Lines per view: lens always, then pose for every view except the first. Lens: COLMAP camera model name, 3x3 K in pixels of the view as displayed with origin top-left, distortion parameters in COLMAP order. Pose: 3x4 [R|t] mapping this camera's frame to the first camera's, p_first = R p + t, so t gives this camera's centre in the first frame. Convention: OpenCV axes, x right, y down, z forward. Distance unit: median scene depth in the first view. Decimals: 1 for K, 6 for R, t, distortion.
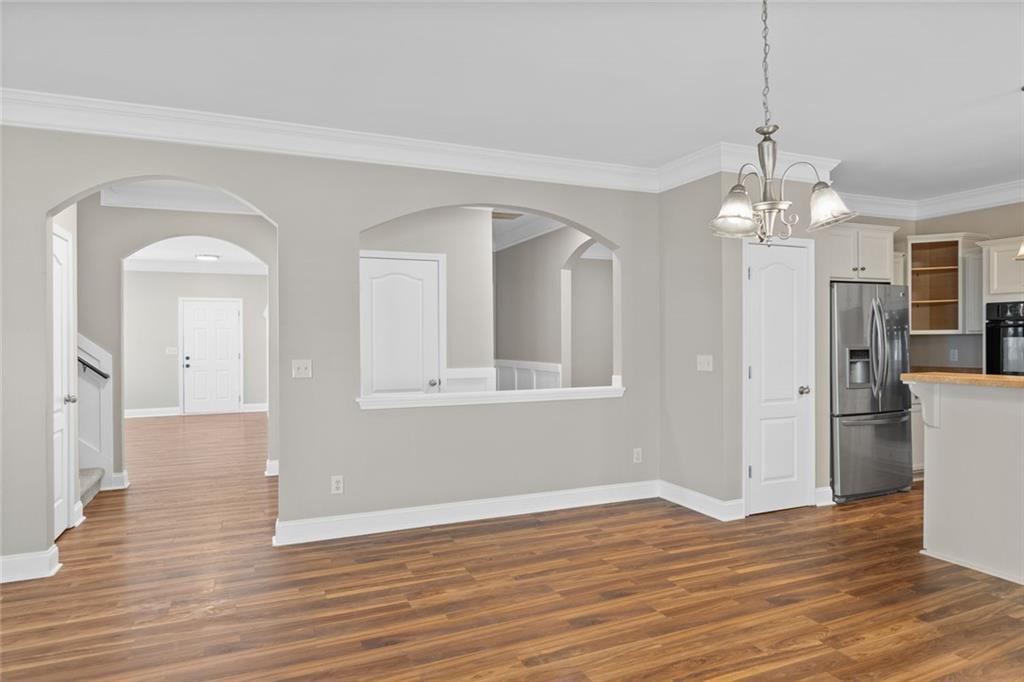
lens RADIAL K [[617.1, 0, 511.4], [0, 617.1, 334.5], [0, 0, 1]] dist [0.005467, -0.002131]
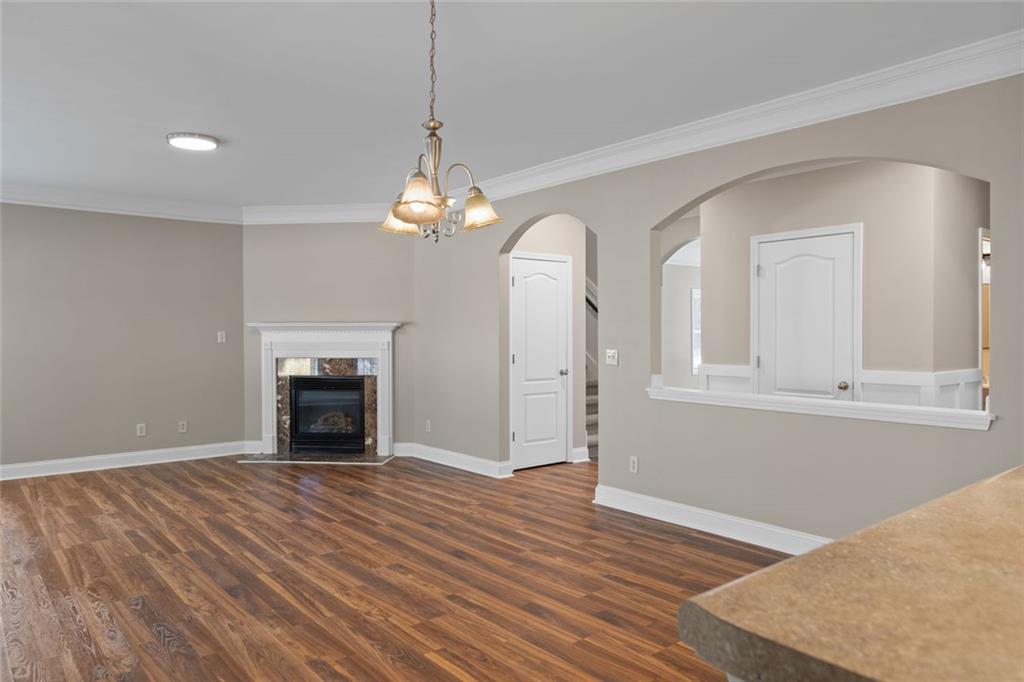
lens RADIAL K [[715.0, 0, 519.6], [0, 715.0, 319.6], [0, 0, 1]] dist [0.032446, -0.028436]
pose [[0.264138, -0.012083, -0.964409, 1.293783], [0.008572, 0.999911, -0.010180, -0.004381], [0.964447, -0.005578, 0.264218, 0.676056]]
